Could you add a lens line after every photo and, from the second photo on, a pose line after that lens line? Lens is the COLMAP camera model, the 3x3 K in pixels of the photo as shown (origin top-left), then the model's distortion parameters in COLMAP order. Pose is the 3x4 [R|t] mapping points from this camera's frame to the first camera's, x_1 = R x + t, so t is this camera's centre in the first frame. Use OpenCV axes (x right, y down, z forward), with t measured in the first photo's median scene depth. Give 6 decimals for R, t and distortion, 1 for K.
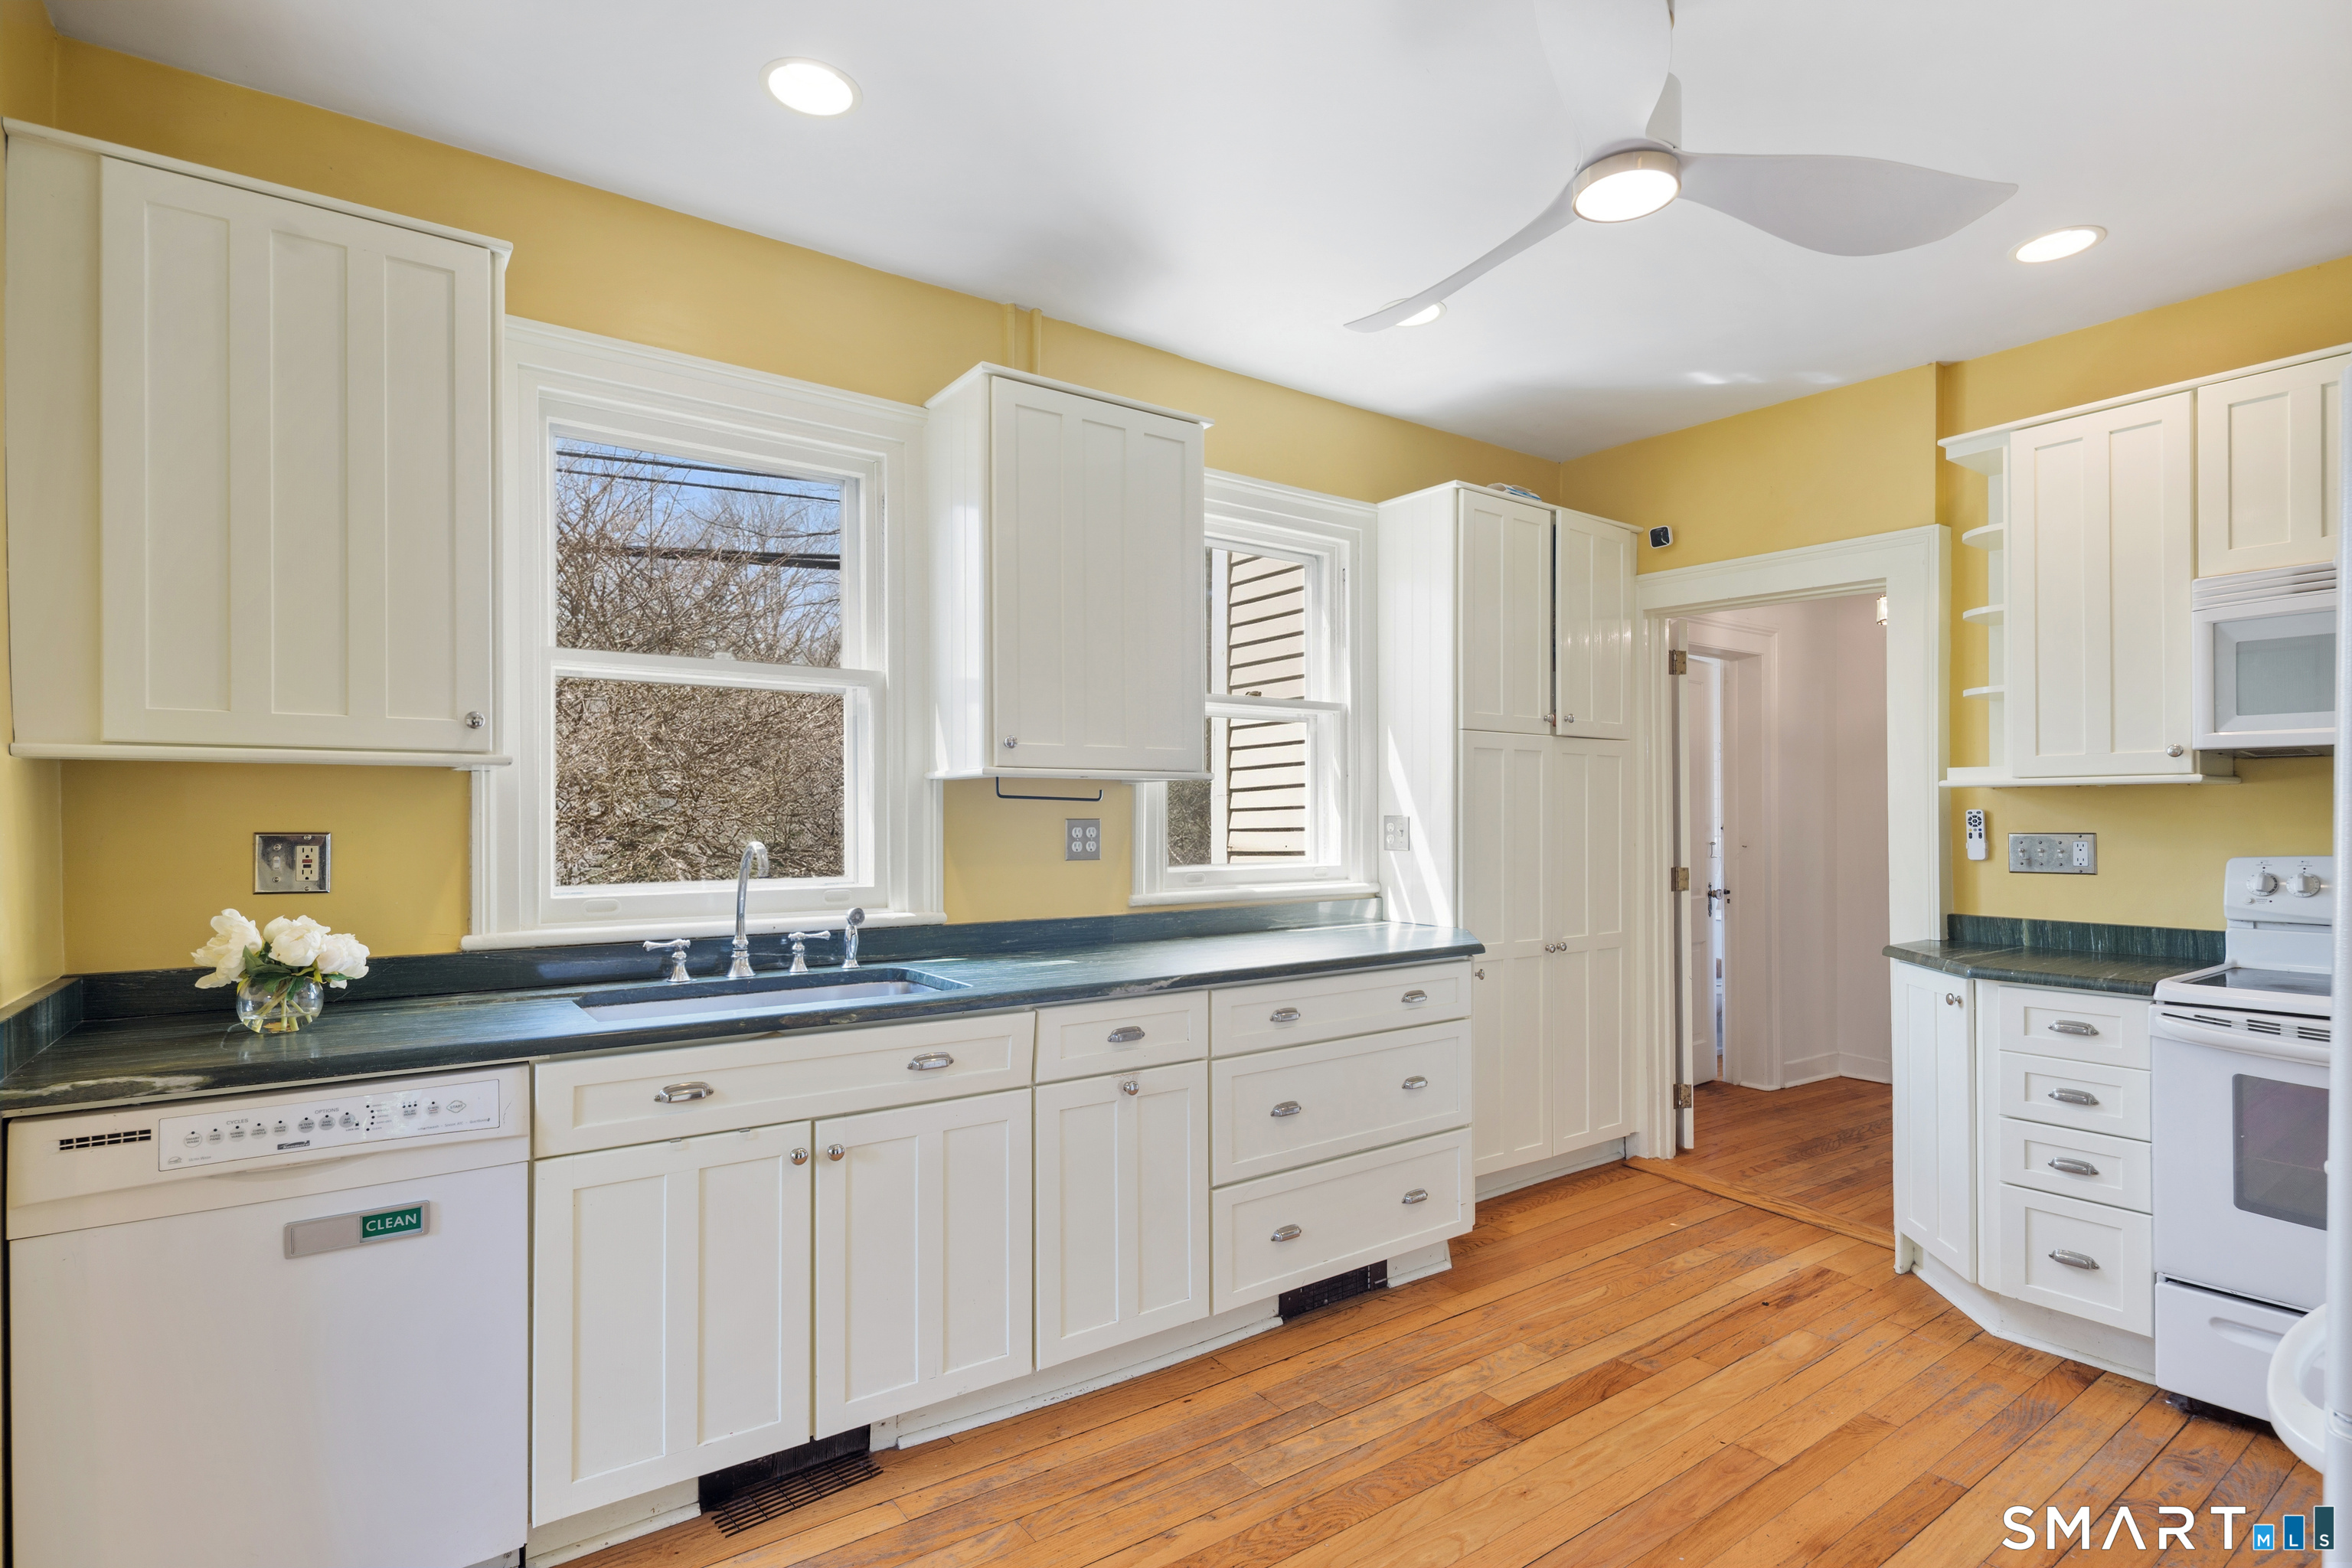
lens RADIAL K [[1188.7, 0, 1194.5], [0, 1188.7, 809.0], [0, 0, 1]] dist [0.006953, -0.004742]
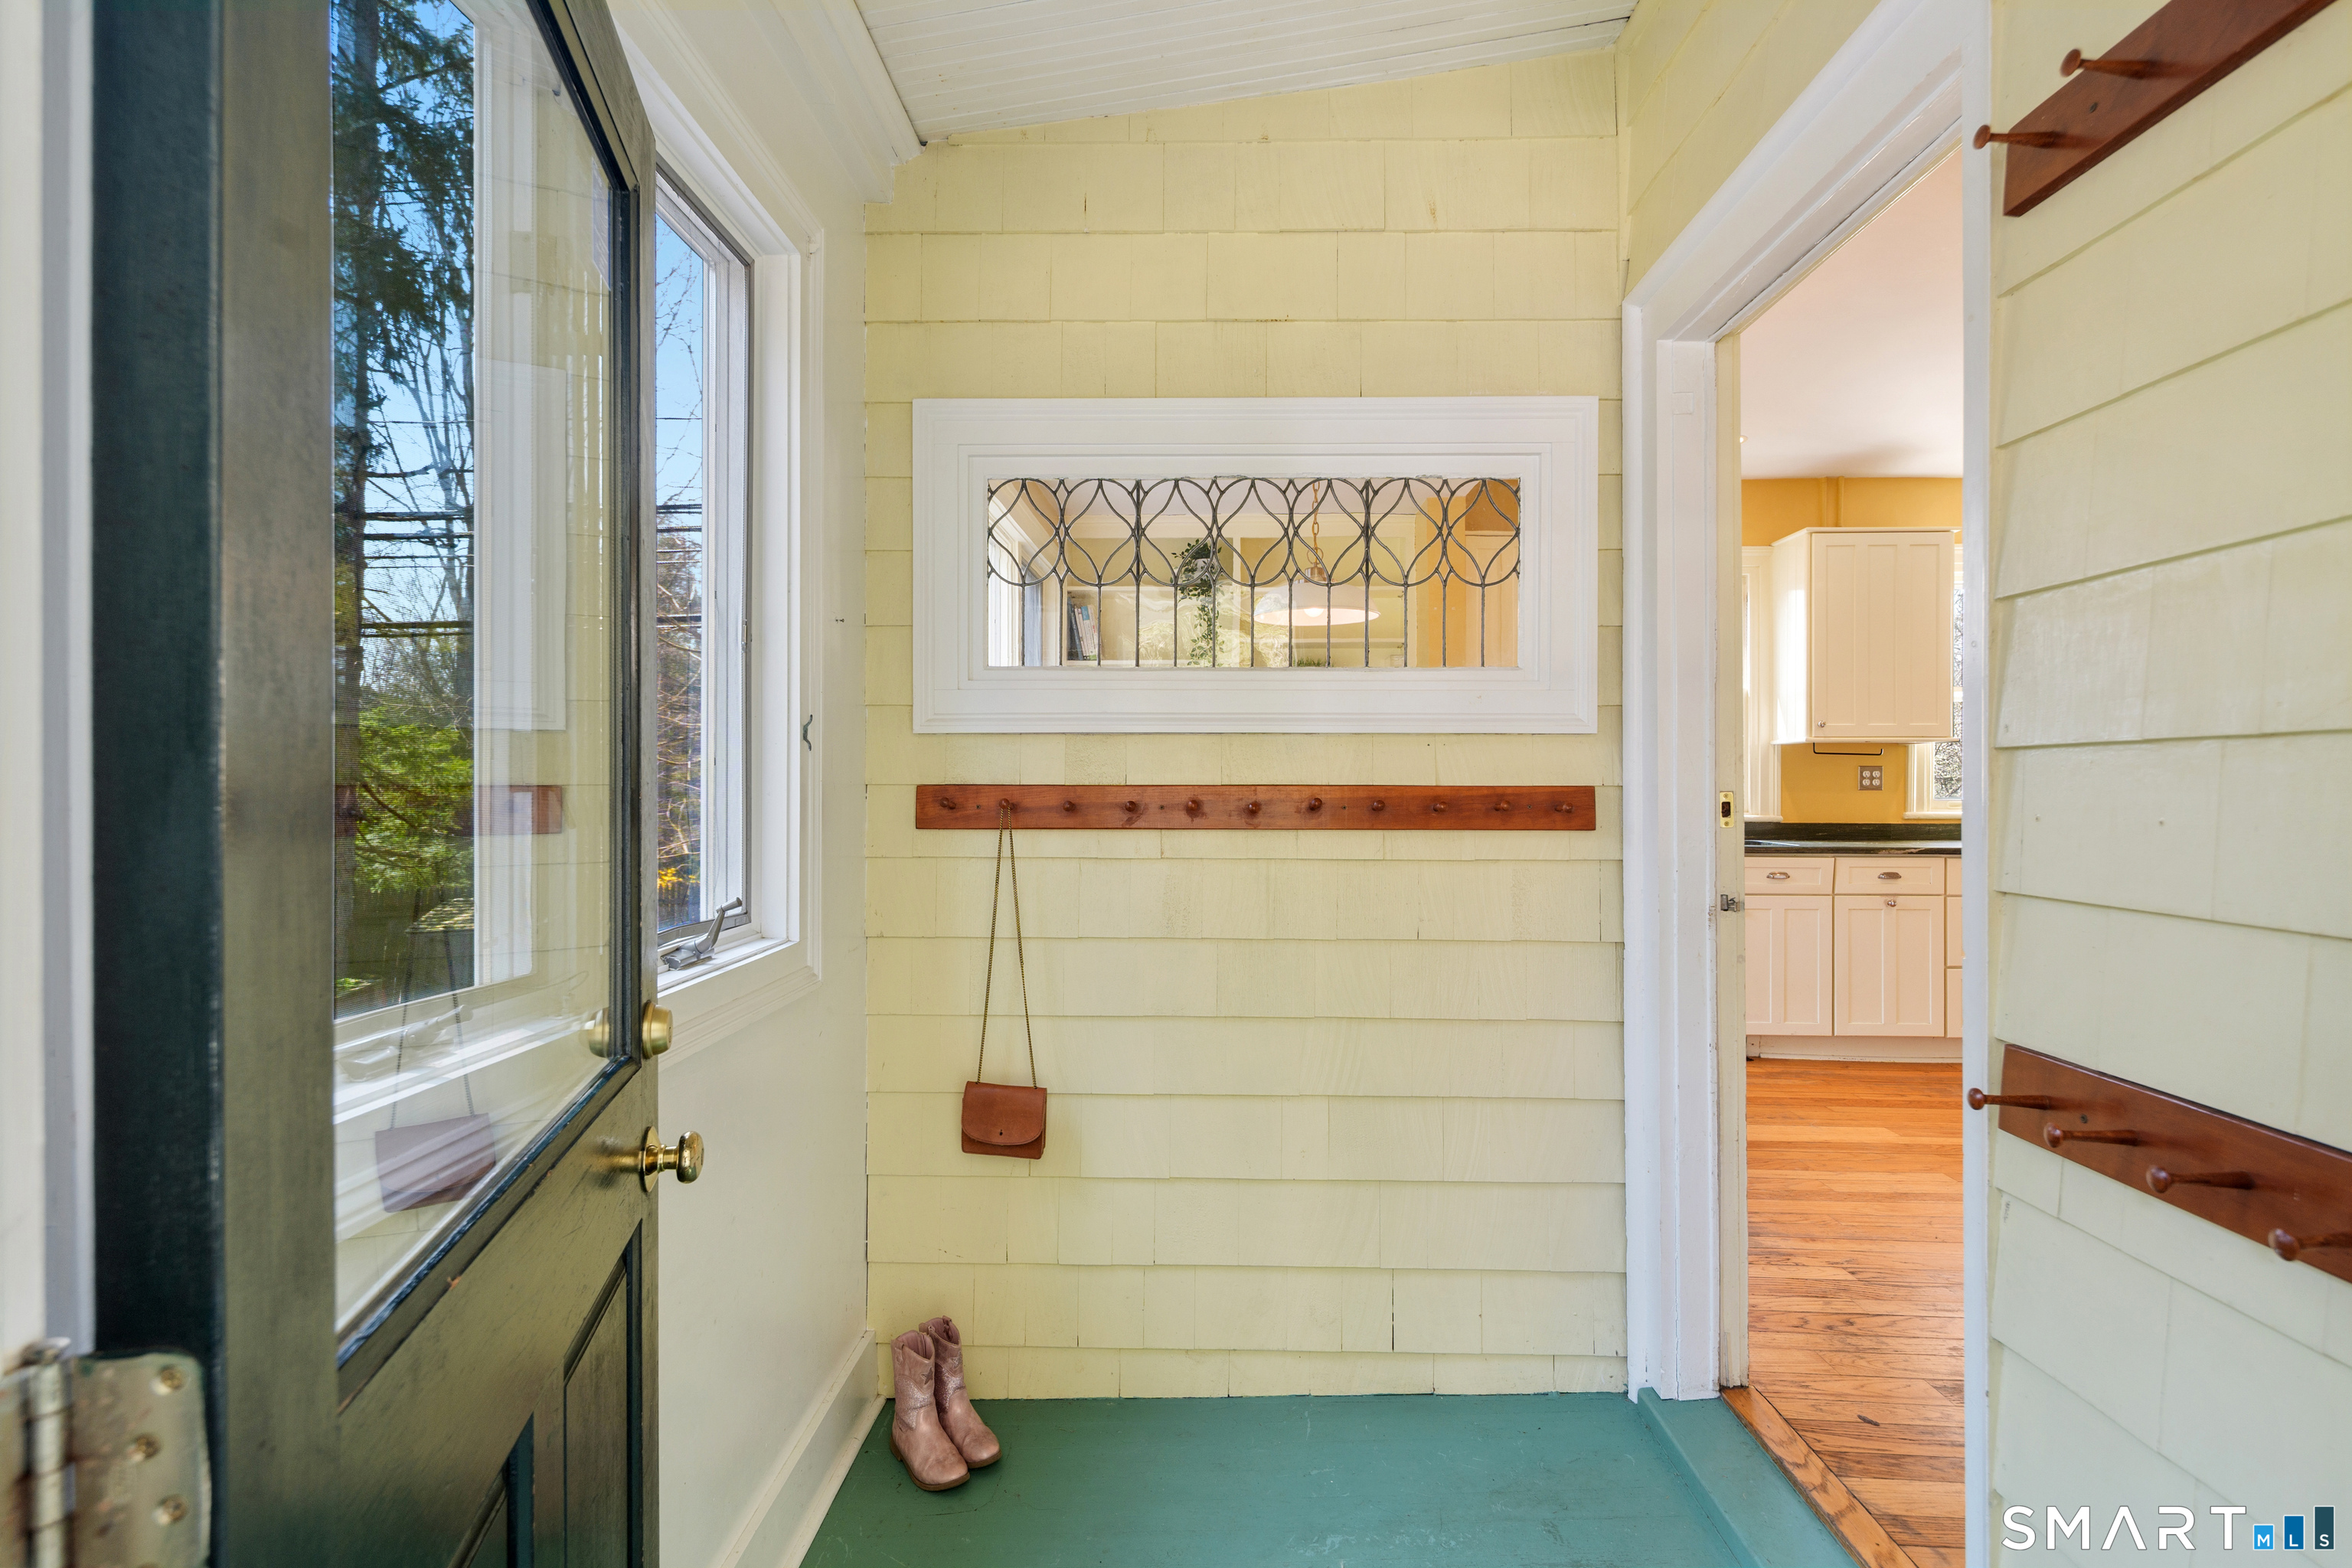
lens RADIAL K [[1188.7, 0, 1164.6], [0, 1188.7, 790.8], [0, 0, 1]] dist [0.006953, -0.004742]
pose [[0.785027, 0.004856, -0.619443, 0.172350], [-0.000854, 0.999977, 0.006756, 0.033358], [0.619461, -0.004775, 0.785013, -0.988695]]
